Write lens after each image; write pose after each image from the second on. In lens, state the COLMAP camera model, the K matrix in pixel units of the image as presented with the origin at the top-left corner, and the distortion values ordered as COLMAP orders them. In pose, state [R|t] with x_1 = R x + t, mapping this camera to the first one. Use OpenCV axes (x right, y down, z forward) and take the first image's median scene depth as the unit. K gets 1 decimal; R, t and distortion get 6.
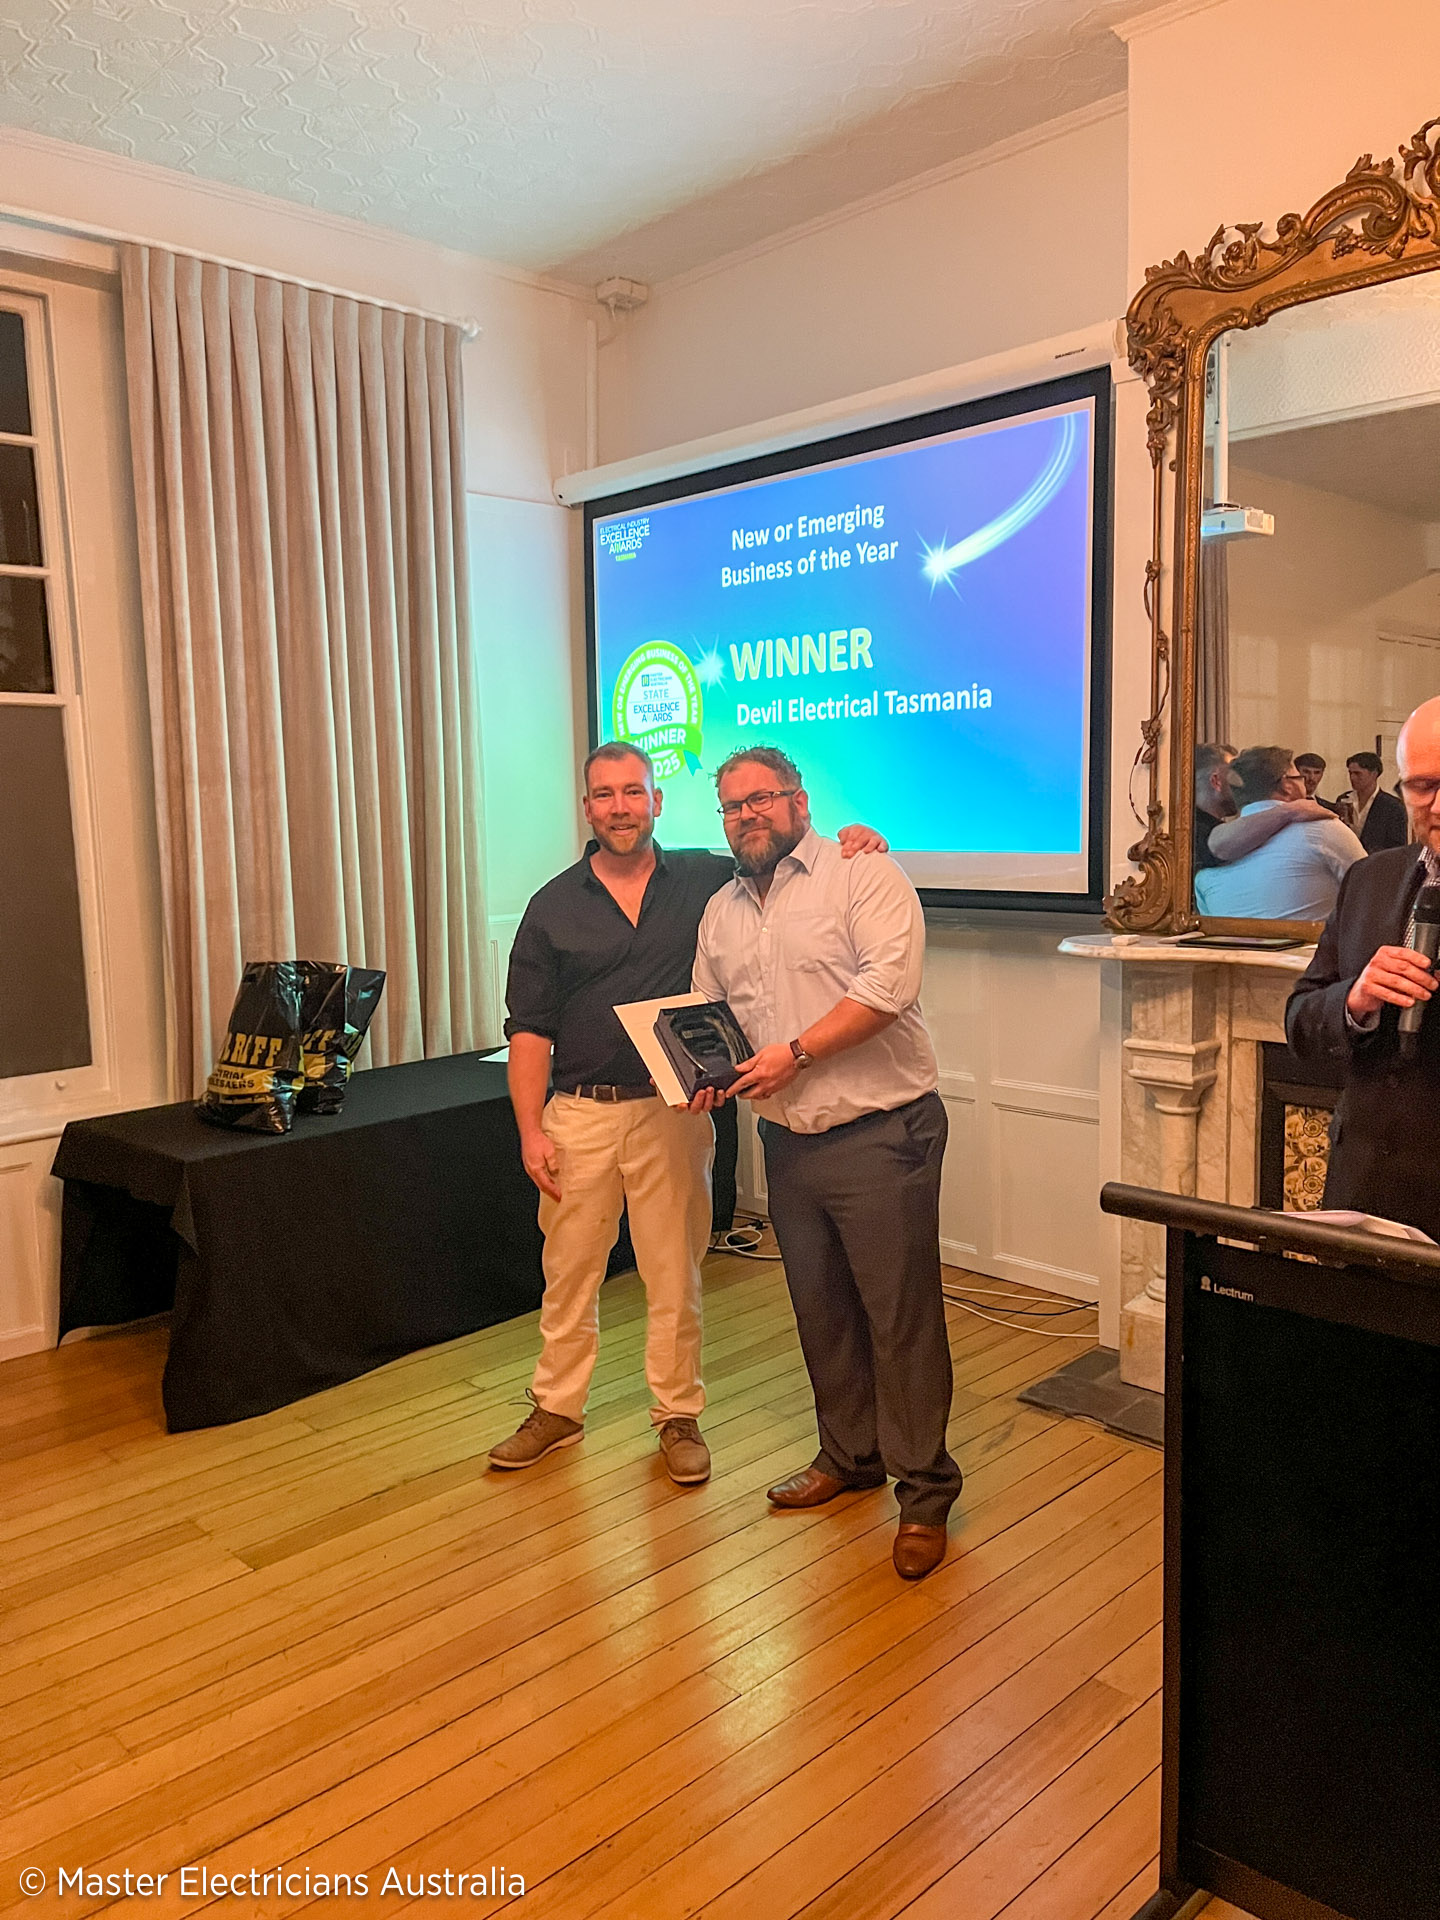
lens RADIAL K [[1448.3, 0, 722.2], [0, 1448.3, 983.2], [0, 0, 1]] dist [0.068741, -0.091920]
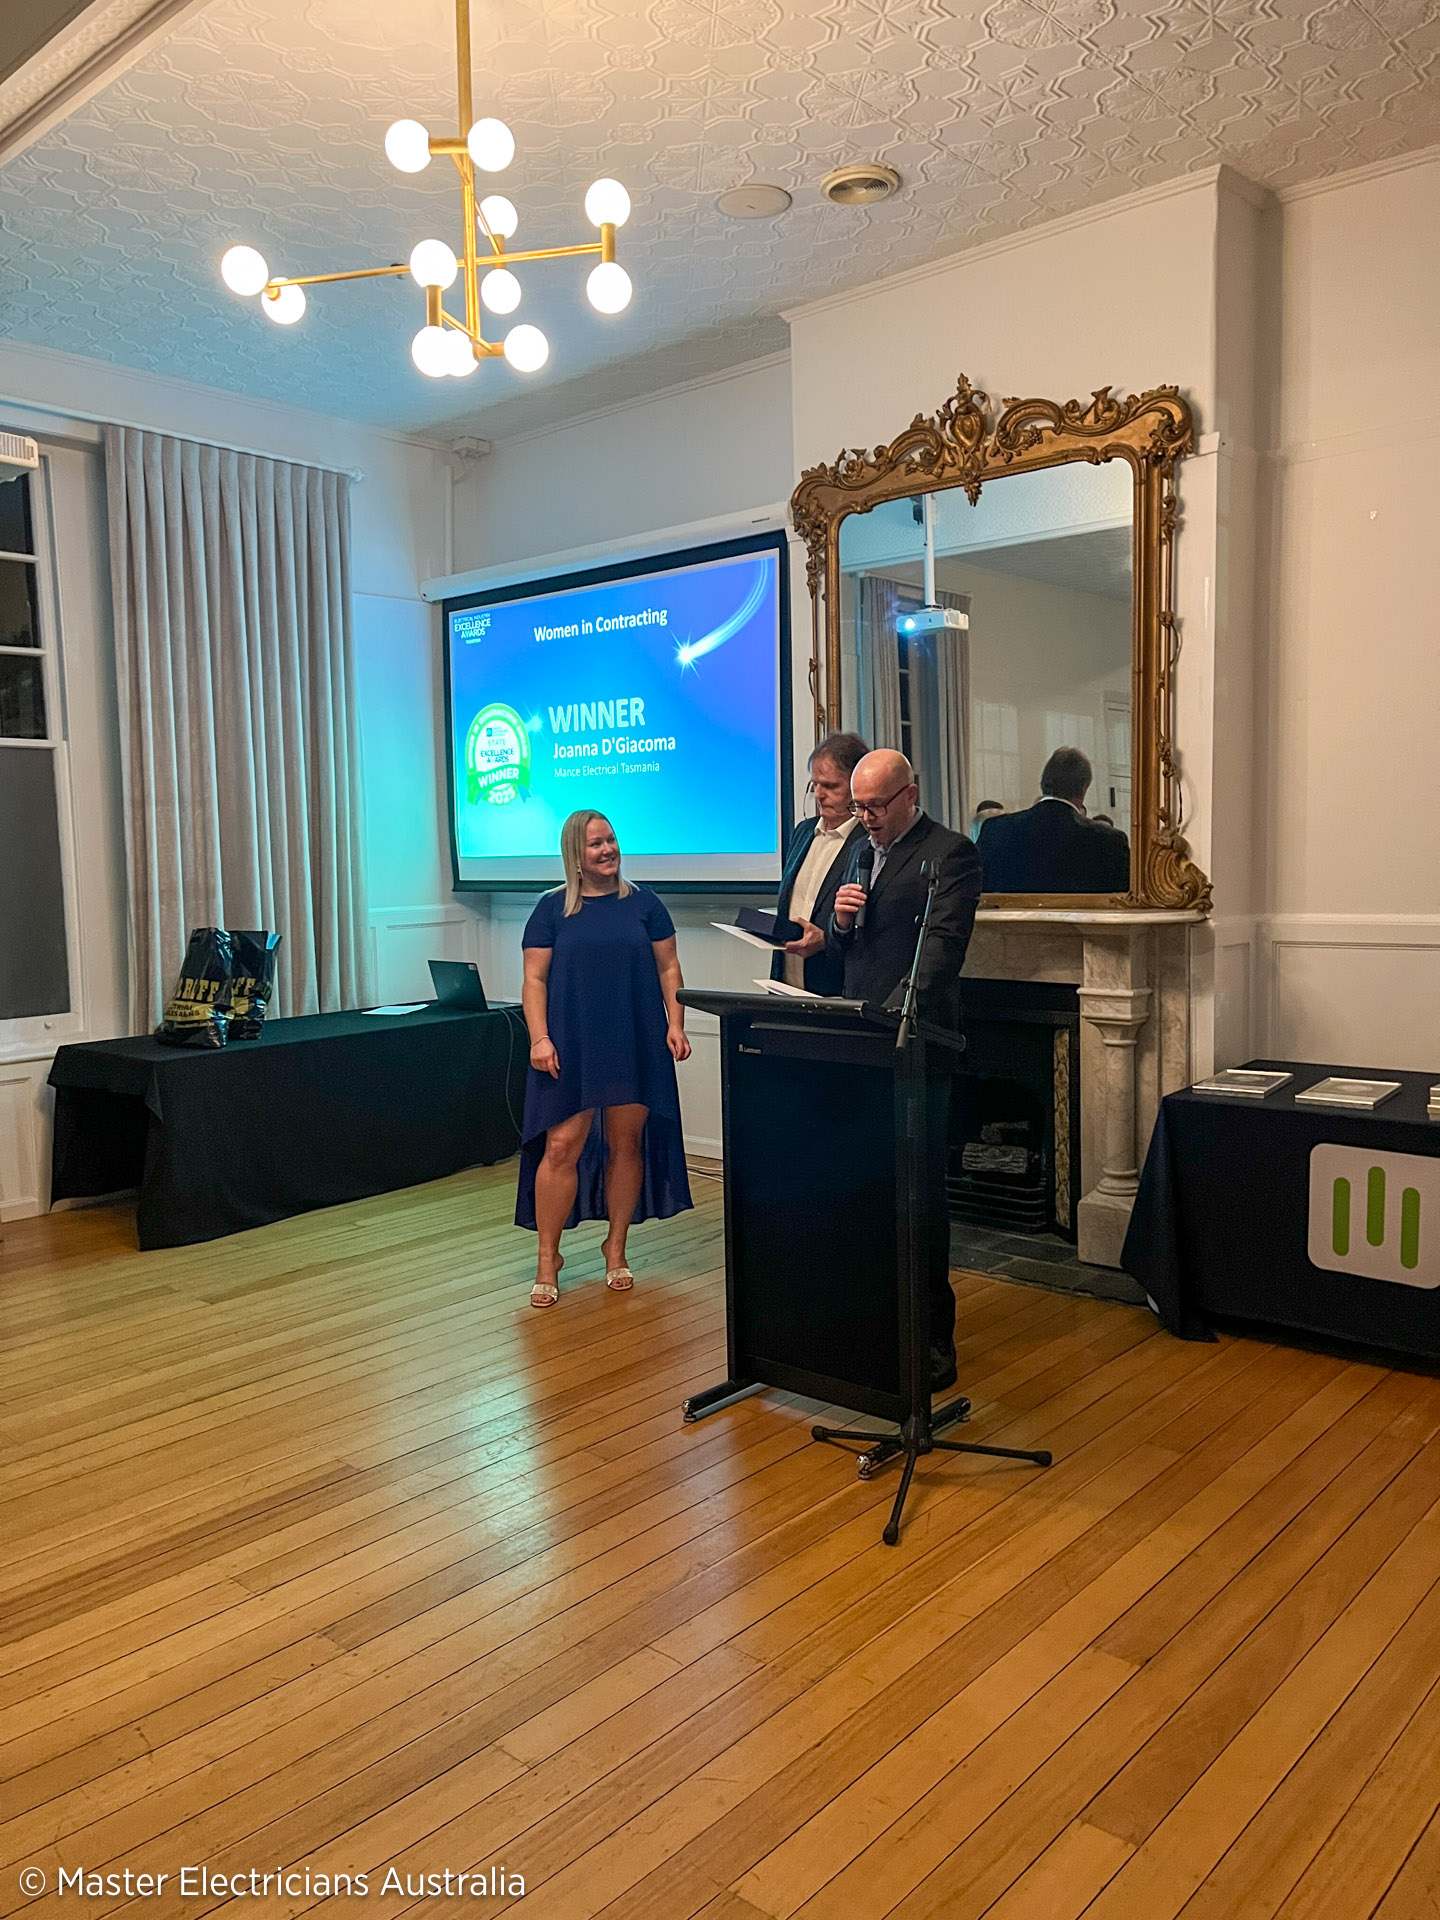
lens RADIAL K [[1452.0, 0, 716.0], [0, 1452.0, 968.5], [0, 0, 1]] dist [0.064593, -0.093792]
pose [[0.997524, -0.004847, 0.070161, 0.084456], [0.007819, 0.999081, -0.042149, 0.093313], [-0.069893, 0.042594, 0.996645, -0.475299]]
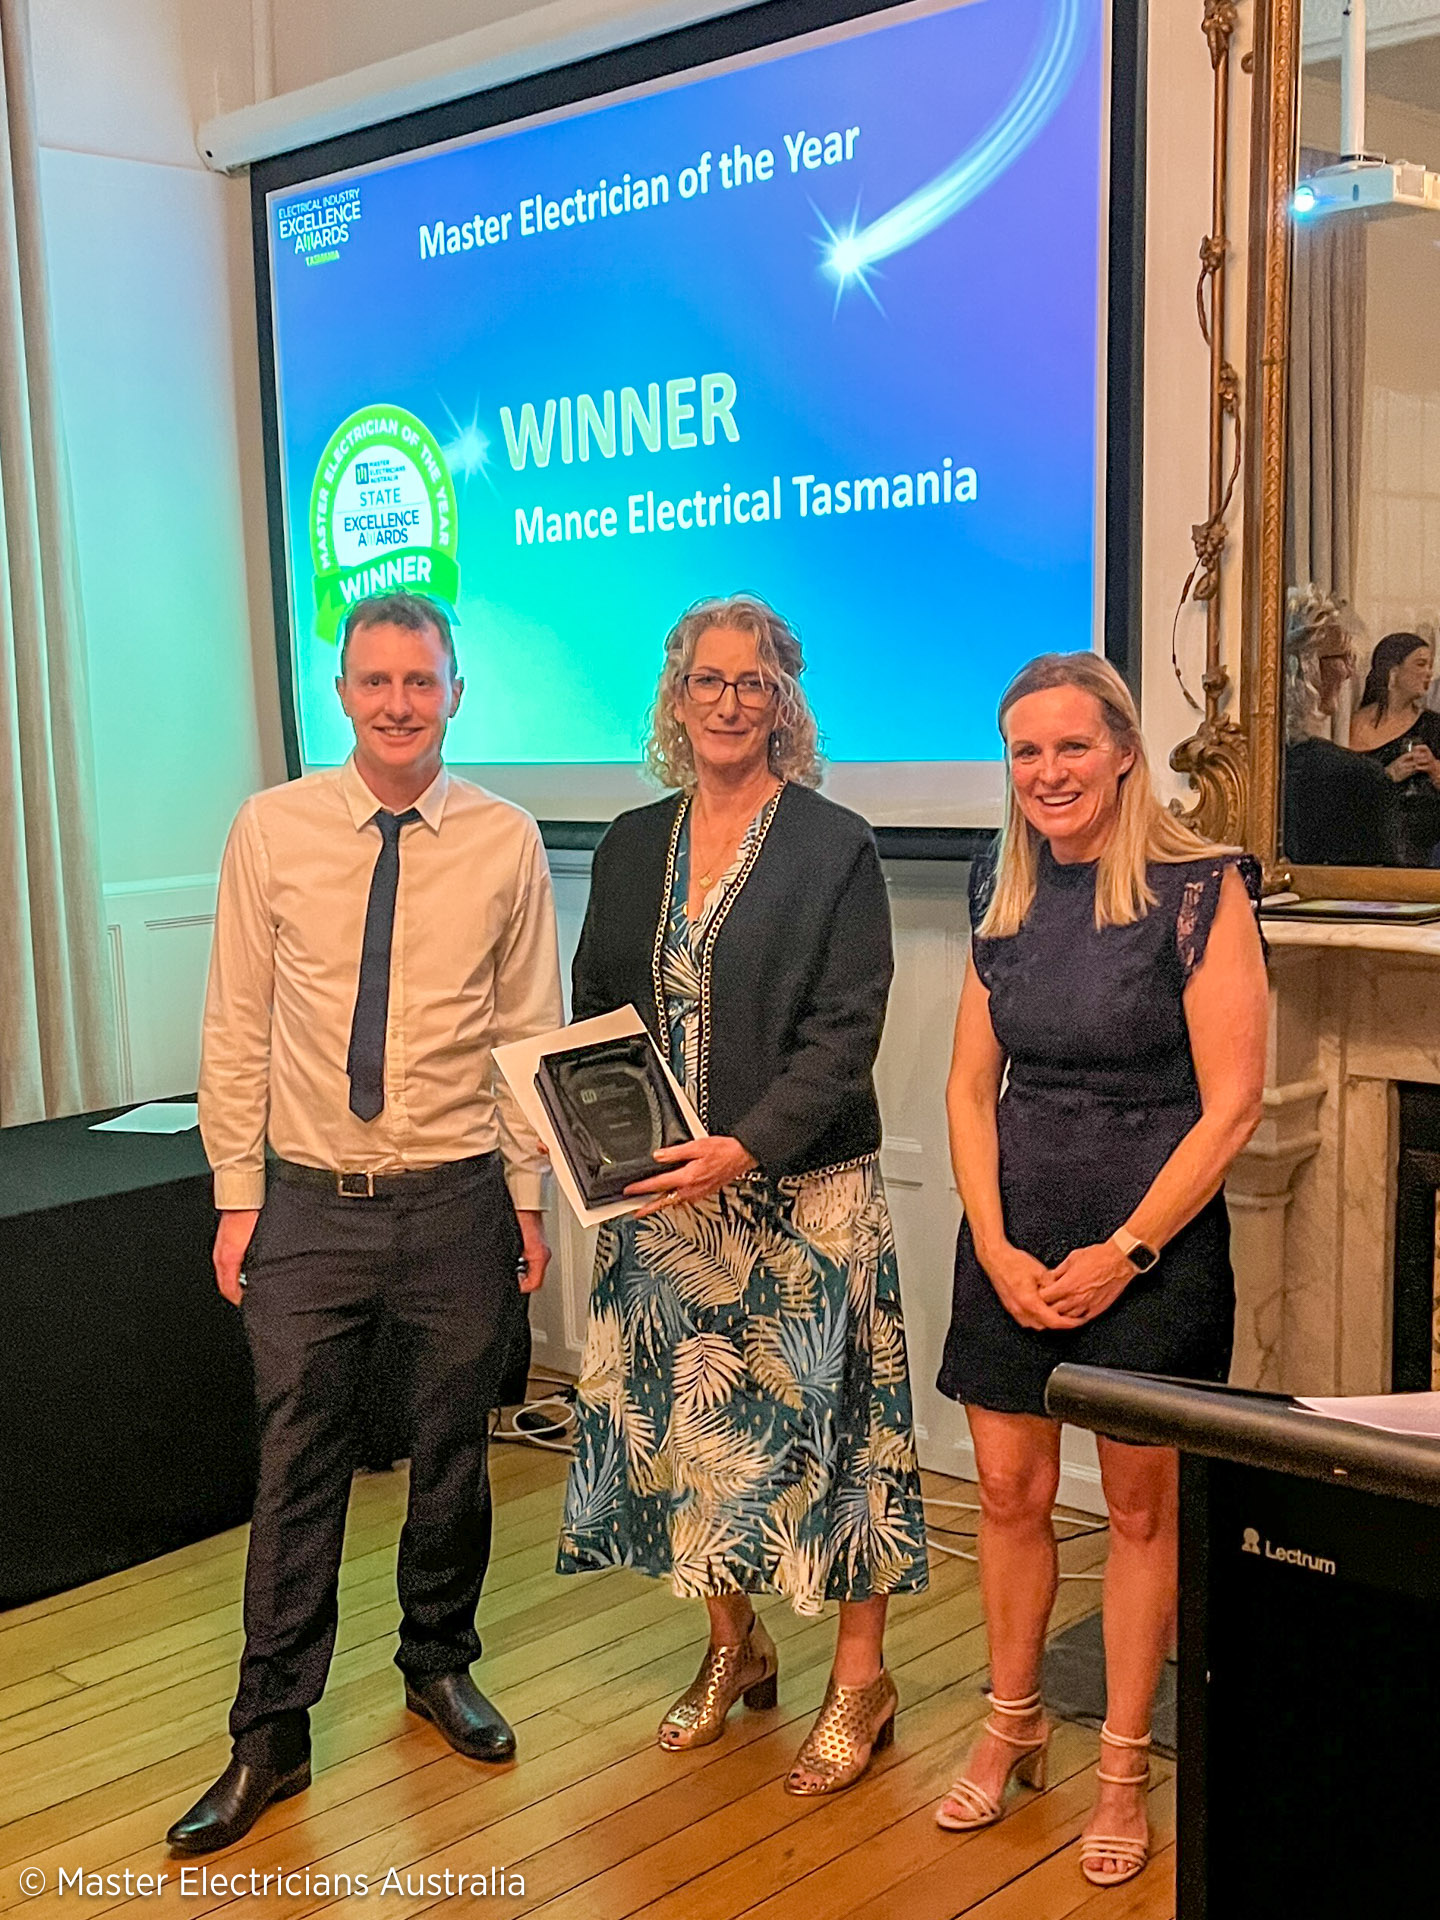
lens RADIAL K [[2308.8, 0, 585.2], [0, 2308.8, 1130.8], [0, 0, 1]] dist [0.040431, -0.023960]
pose [[0.999876, -0.015572, 0.002441, 0.042509], [0.015385, 0.997867, 0.063438, -0.003692], [-0.003424, -0.063392, 0.997983, 0.075169]]
